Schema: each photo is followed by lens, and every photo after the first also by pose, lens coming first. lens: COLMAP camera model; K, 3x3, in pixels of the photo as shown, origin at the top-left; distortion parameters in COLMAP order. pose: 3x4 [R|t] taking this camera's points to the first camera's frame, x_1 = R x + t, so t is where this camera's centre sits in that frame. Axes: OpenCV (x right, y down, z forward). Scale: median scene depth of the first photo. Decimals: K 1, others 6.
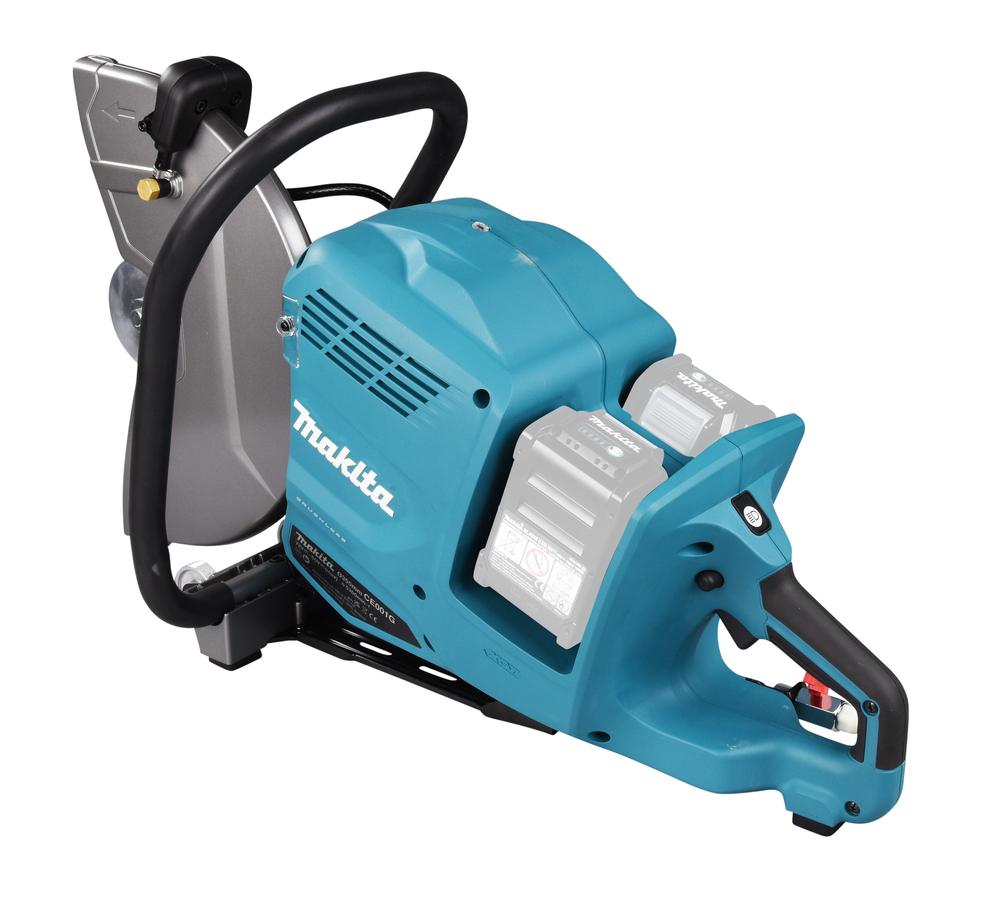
lens RADIAL K [[1777.6, 0, 499.9], [0, 1777.6, 448.7], [0, 0, 1]] dist [0.010793, 0.000000]
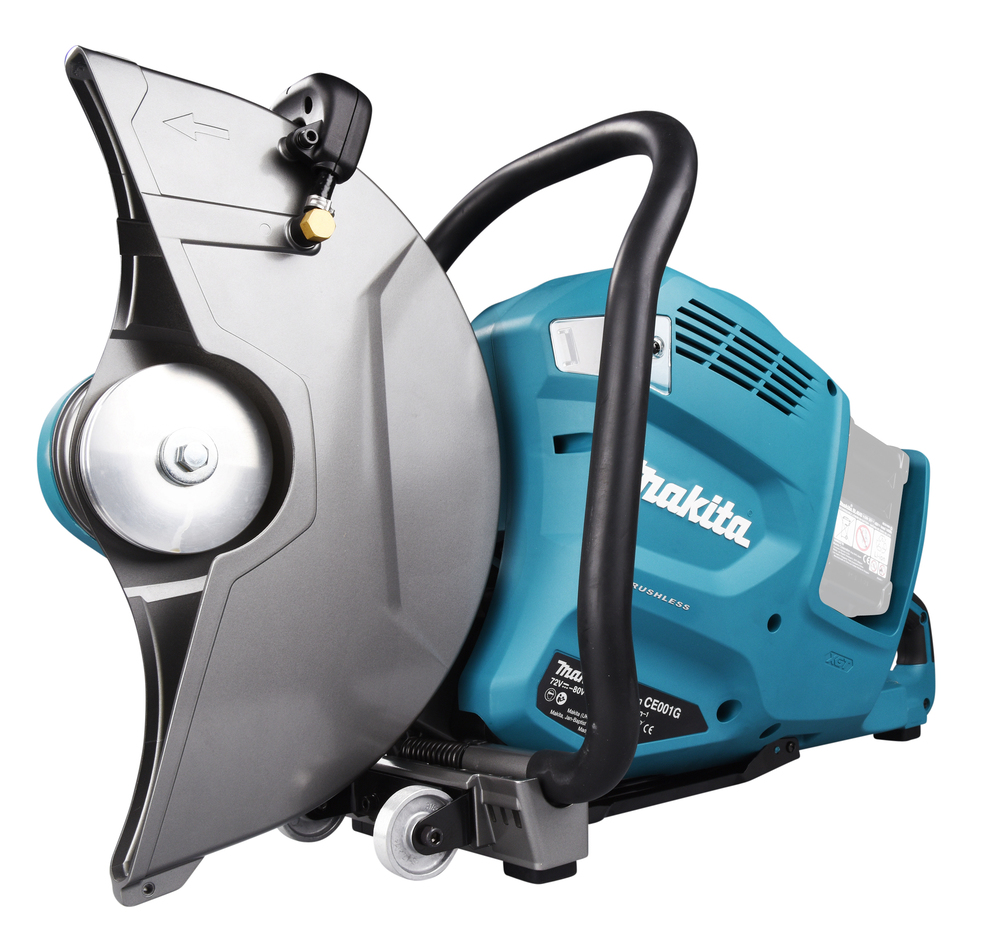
lens RADIAL K [[1174.6, 0, 600.3], [0, 1174.6, 492.9], [0, 0, 1]] dist [-0.041534, 0.000000]
pose [[0.172671, 0.035618, 0.984335, -0.723963], [0.406764, 0.907572, -0.104195, 0.047413], [-0.897066, 0.418384, 0.142223, 1.020372]]
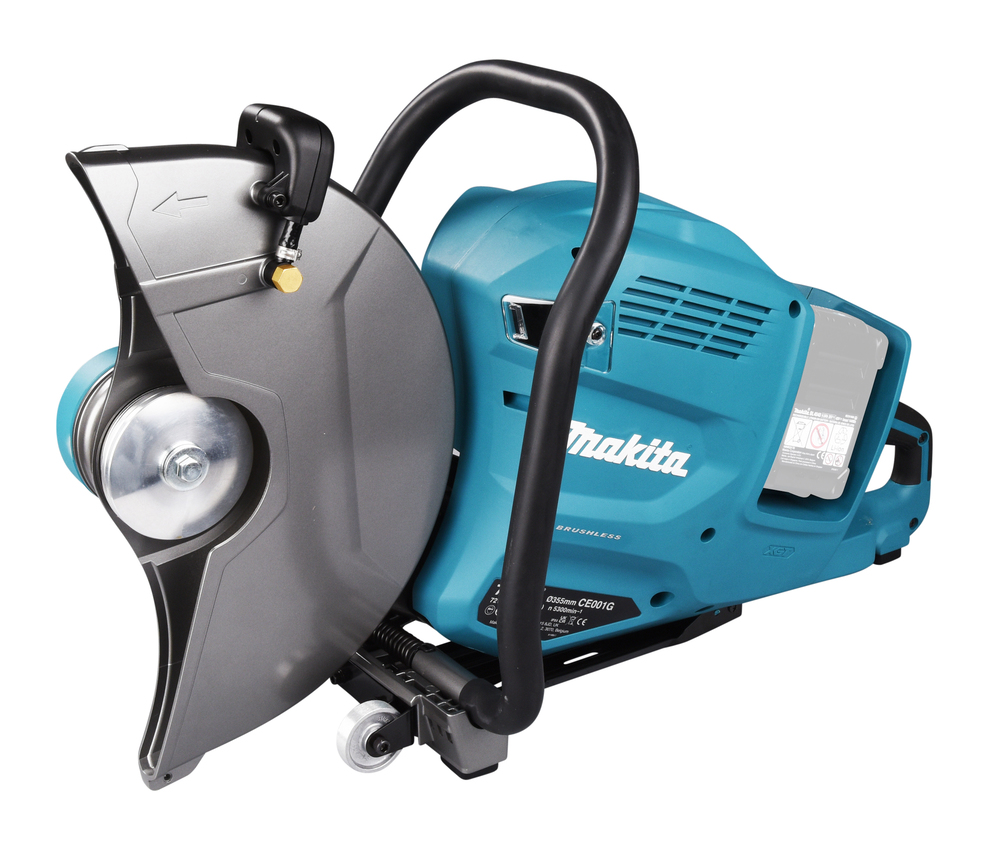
lens RADIAL K [[1841.7, 0, 501.5], [0, 1841.7, 413.1], [0, 0, 1]] dist [0.039692, 0.000000]
pose [[0.303545, -0.336661, 0.891358, -1.066373], [0.359186, 0.906912, 0.220218, -0.276133], [-0.882522, 0.253318, 0.396212, 0.703192]]
